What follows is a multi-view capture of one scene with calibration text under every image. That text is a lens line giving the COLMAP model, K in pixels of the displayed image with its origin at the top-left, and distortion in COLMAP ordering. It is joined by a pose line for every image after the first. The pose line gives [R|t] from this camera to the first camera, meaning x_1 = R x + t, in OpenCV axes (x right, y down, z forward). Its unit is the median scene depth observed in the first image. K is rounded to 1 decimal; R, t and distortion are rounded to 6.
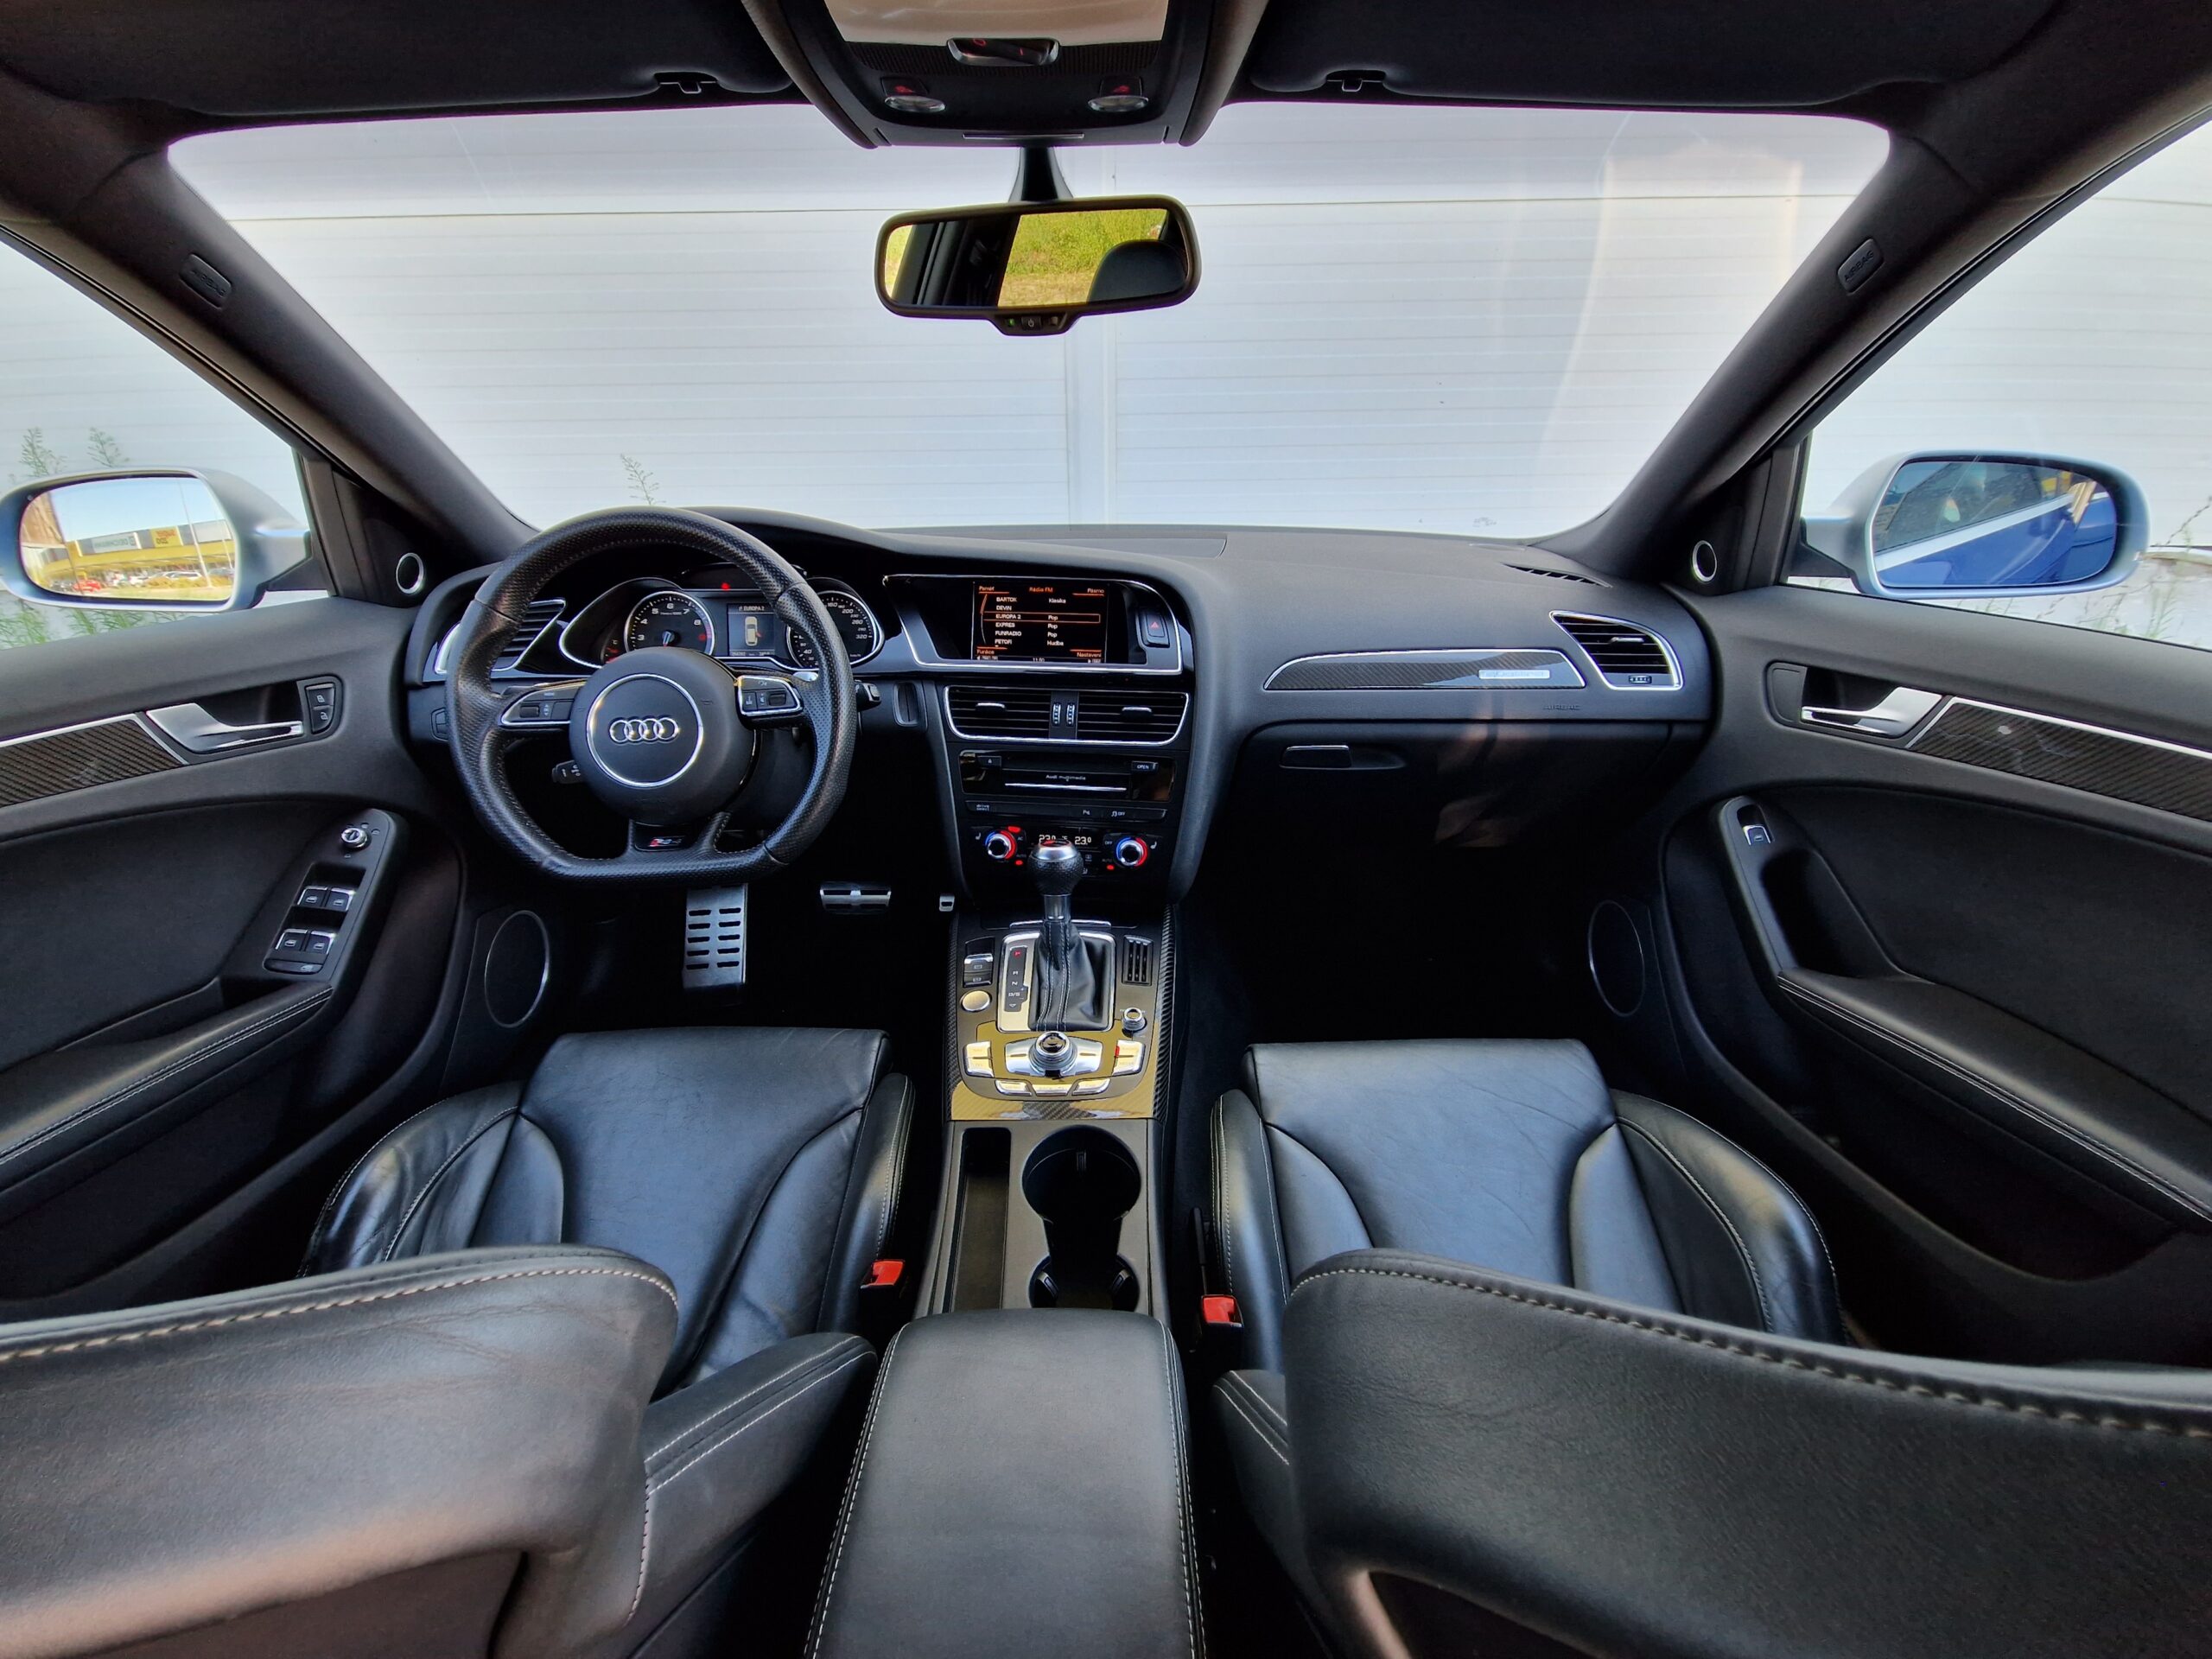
lens RADIAL K [[909.0, 0, 1098.6], [0, 909.0, 837.9], [0, 0, 1]] dist [0.011643, -0.007111]
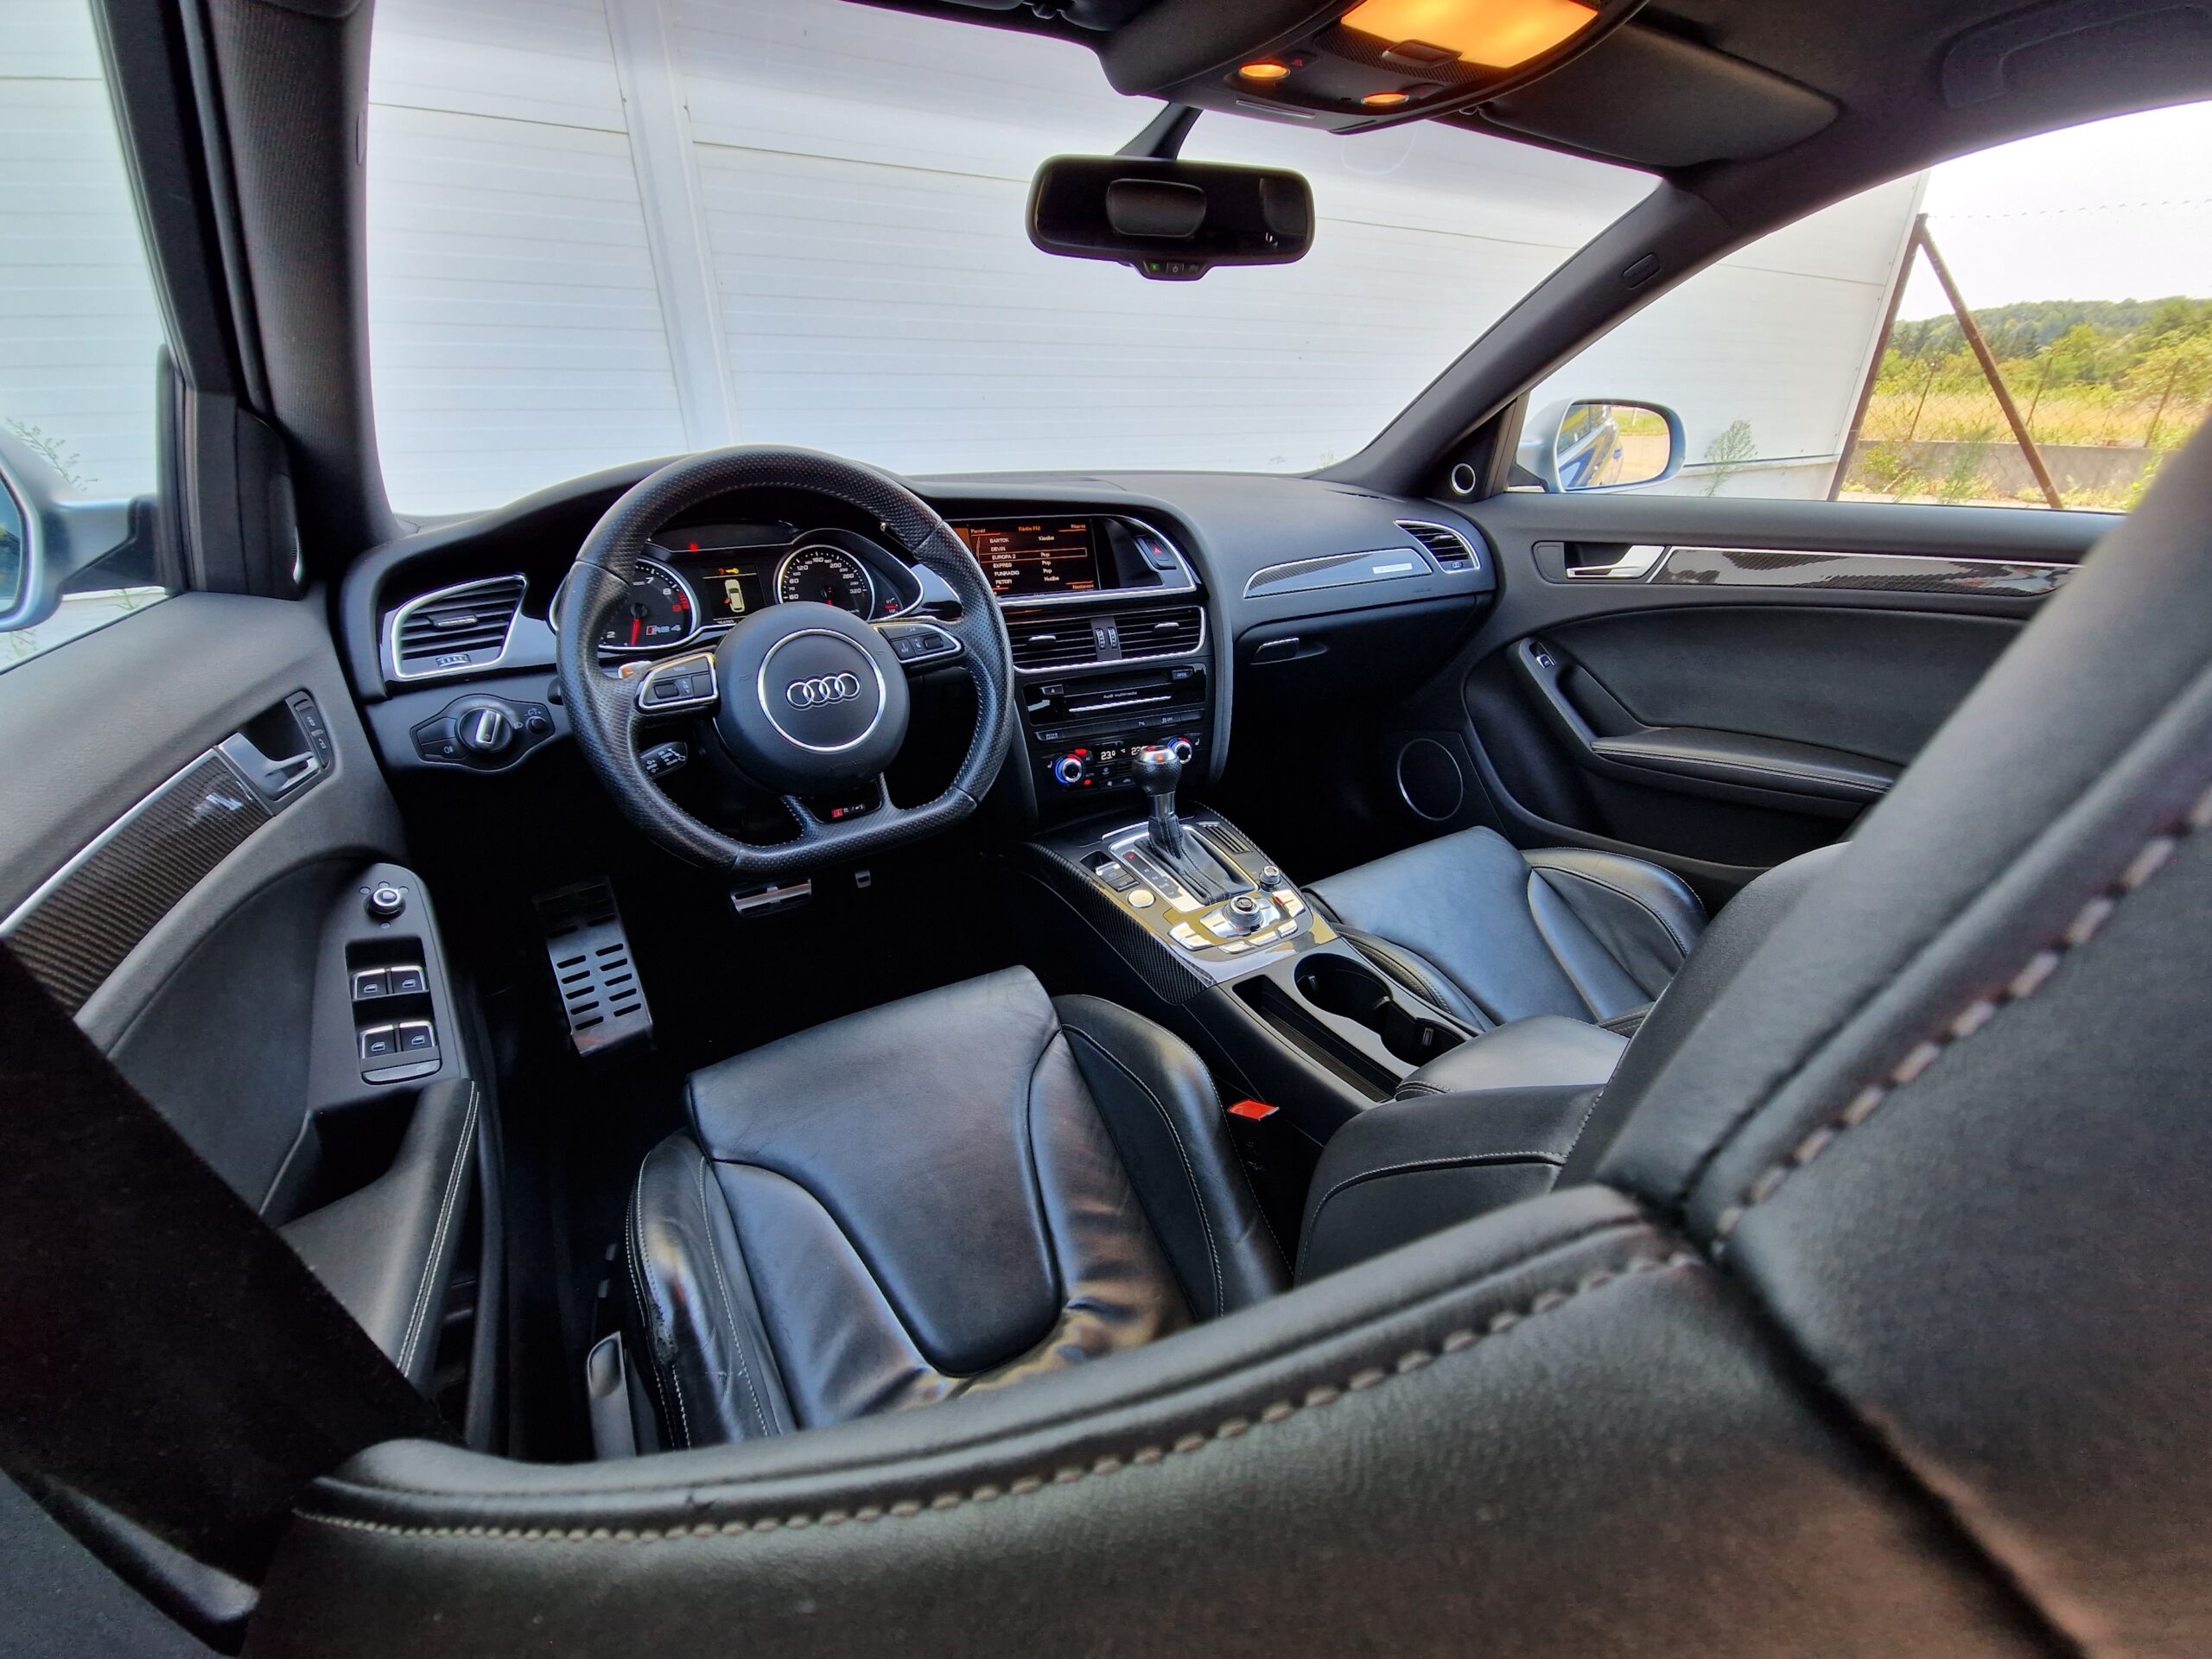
lens RADIAL K [[909.0, 0, 1099.1], [0, 909.0, 839.6], [0, 0, 1]] dist [0.011643, -0.007111]
pose [[0.854256, -0.219464, 0.471256, -0.617607], [0.207814, 0.975102, 0.077395, 0.013787], [-0.476508, 0.031819, 0.878594, 0.053656]]
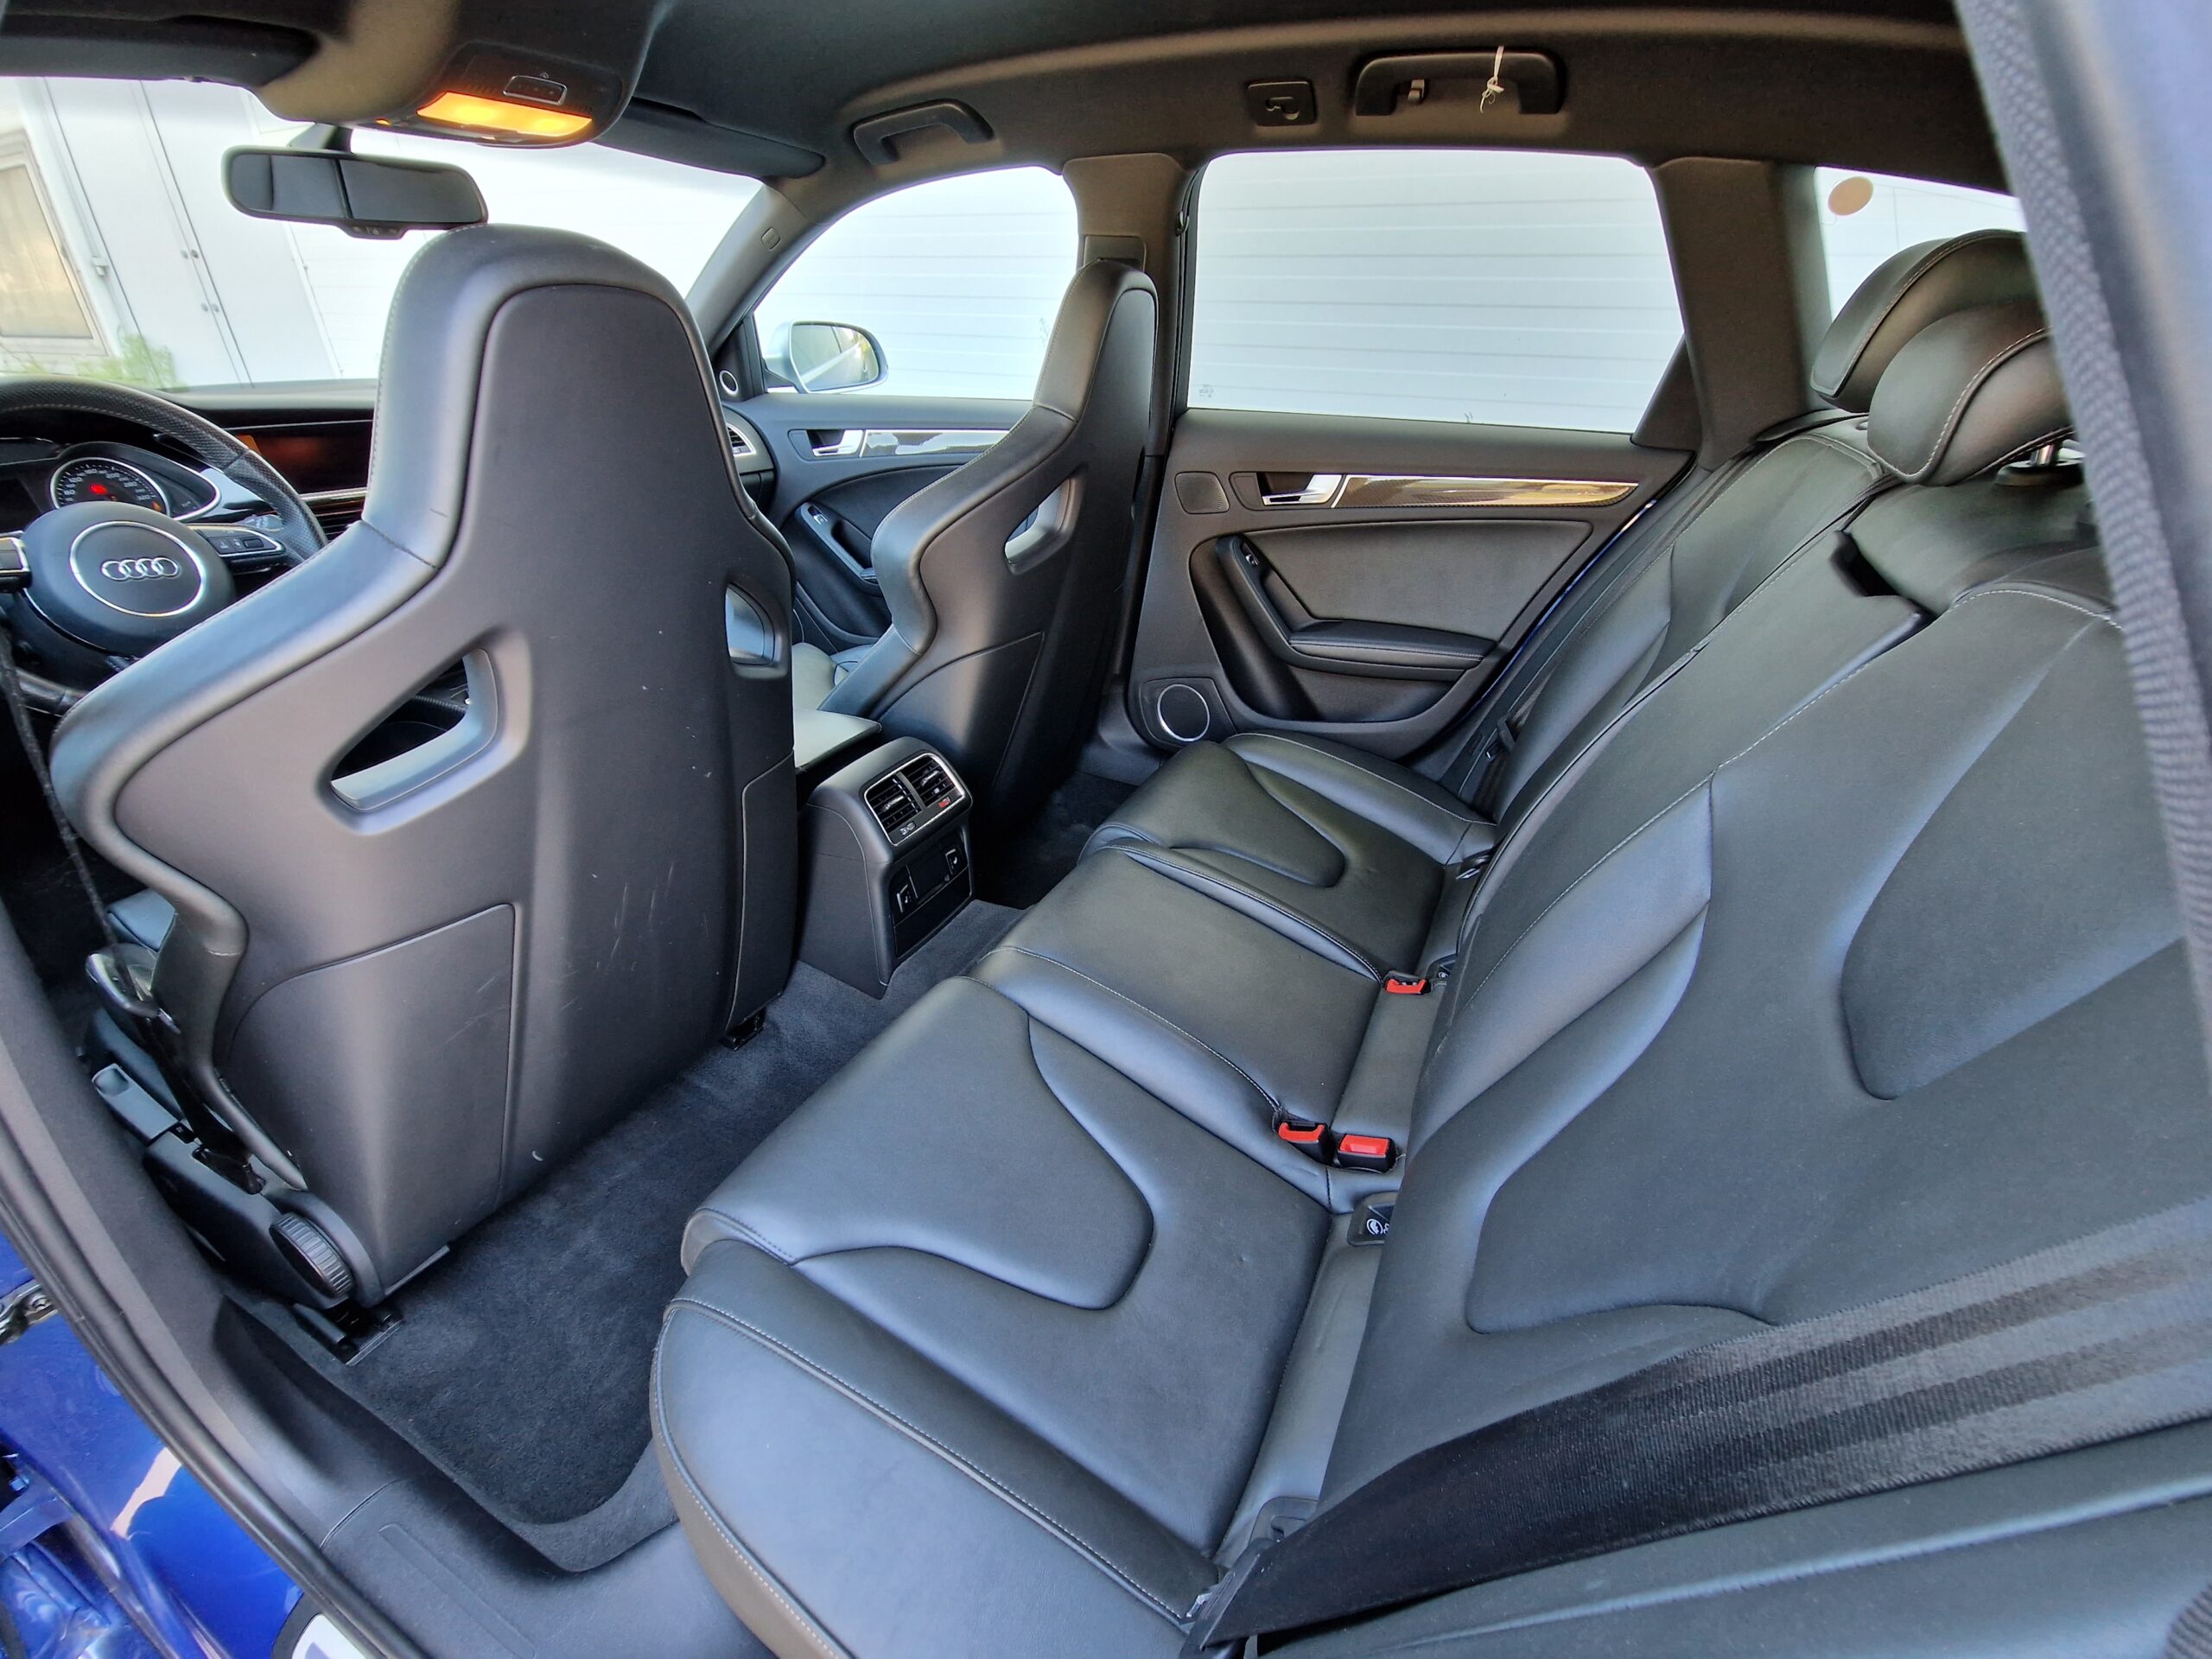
lens RADIAL K [[909.0, 0, 1123.4], [0, 909.0, 852.4], [0, 0, 1]] dist [0.011643, -0.007111]
pose [[0.452672, -0.444380, 0.773055, -0.861238], [0.334767, 0.888245, 0.314568, 0.236389], [-0.826450, 0.116397, 0.550847, -0.593050]]
